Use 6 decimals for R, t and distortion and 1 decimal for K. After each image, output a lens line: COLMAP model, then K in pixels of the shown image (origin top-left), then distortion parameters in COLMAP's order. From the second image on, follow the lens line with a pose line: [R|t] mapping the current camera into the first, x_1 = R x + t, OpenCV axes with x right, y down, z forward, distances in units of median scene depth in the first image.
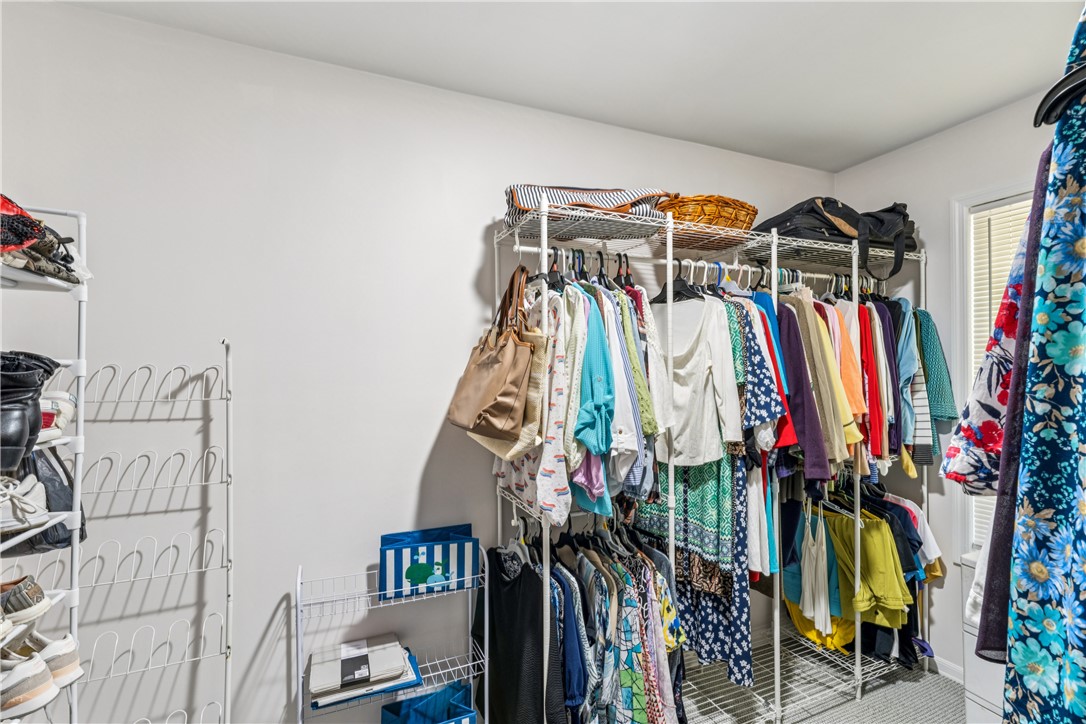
lens RADIAL K [[495.4, 0, 550.0], [0, 495.4, 349.6], [0, 0, 1]] dist [0.000105, 0.000013]
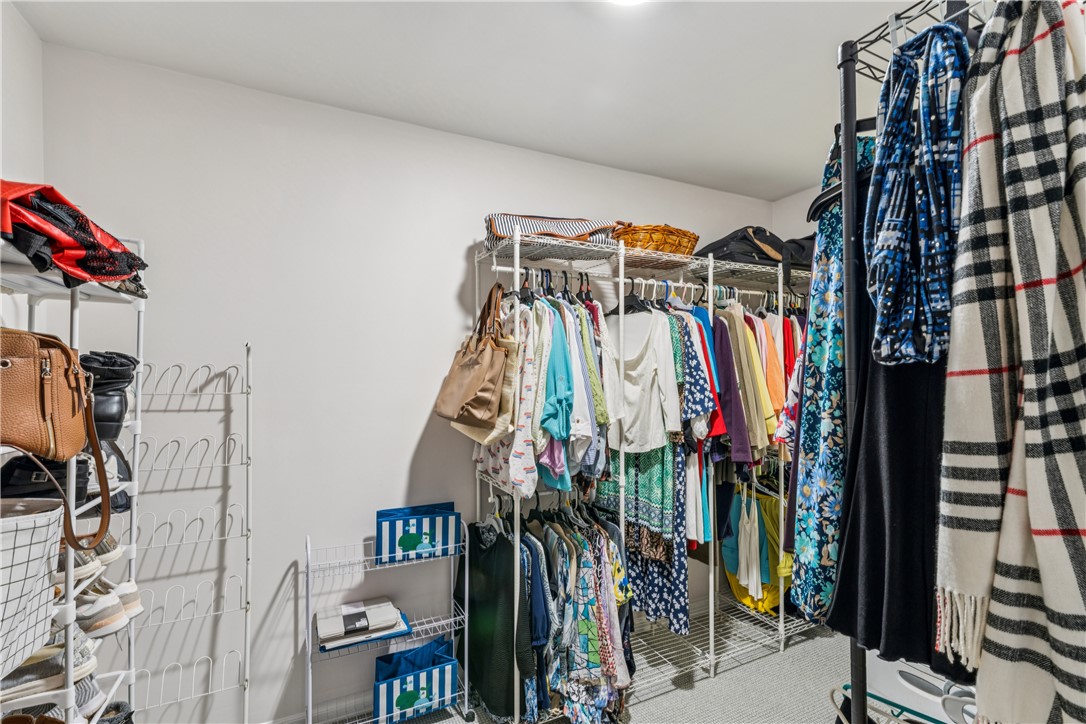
lens RADIAL K [[490.7, 0, 543.0], [0, 490.7, 362.0], [0, 0, 1]] dist [0.000011, 0.000042]
pose [[0.999507, 0.007957, 0.030373, 0.014987], [-0.008517, 0.999796, 0.018324, -0.001697], [-0.030221, -0.018574, 0.999371, -0.176748]]
